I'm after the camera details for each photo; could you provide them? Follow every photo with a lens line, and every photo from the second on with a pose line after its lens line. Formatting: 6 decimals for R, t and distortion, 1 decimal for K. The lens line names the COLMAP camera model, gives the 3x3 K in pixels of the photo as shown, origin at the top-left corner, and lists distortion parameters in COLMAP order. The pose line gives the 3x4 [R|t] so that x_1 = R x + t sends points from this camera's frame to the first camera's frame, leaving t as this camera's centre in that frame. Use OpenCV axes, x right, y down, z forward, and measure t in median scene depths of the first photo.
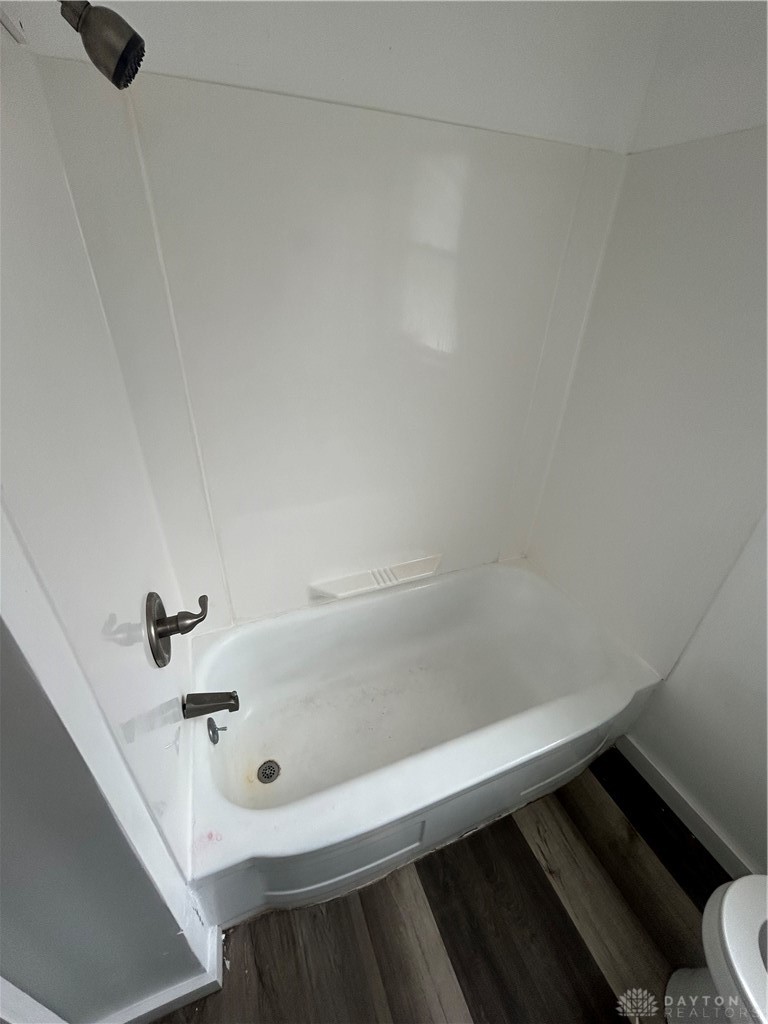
lens RADIAL K [[417.0, 0, 381.5], [0, 417.0, 509.4], [0, 0, 1]] dist [-0.001336, -0.000135]
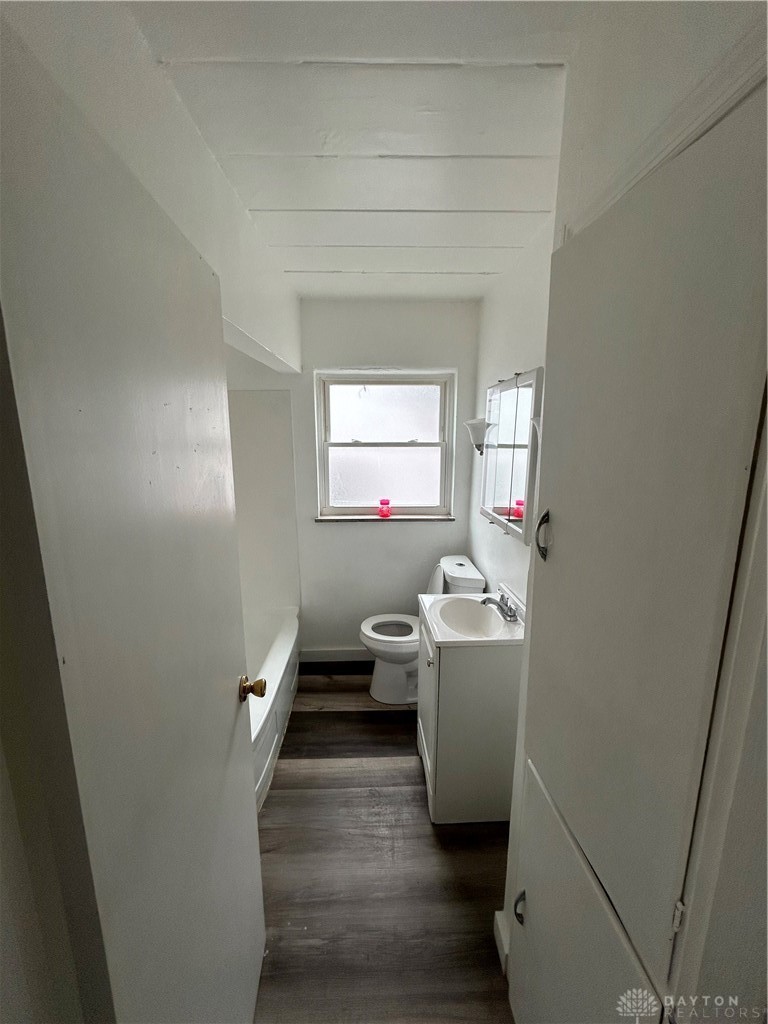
lens RADIAL K [[417.0, 0, 381.5], [0, 417.0, 509.4], [0, 0, 1]] dist [-0.001336, -0.000135]
pose [[0.356504, -0.213325, 0.909614, -1.081553], [0.489291, 0.872028, 0.012742, 0.170196], [-0.795927, 0.440523, 0.415259, -0.455305]]
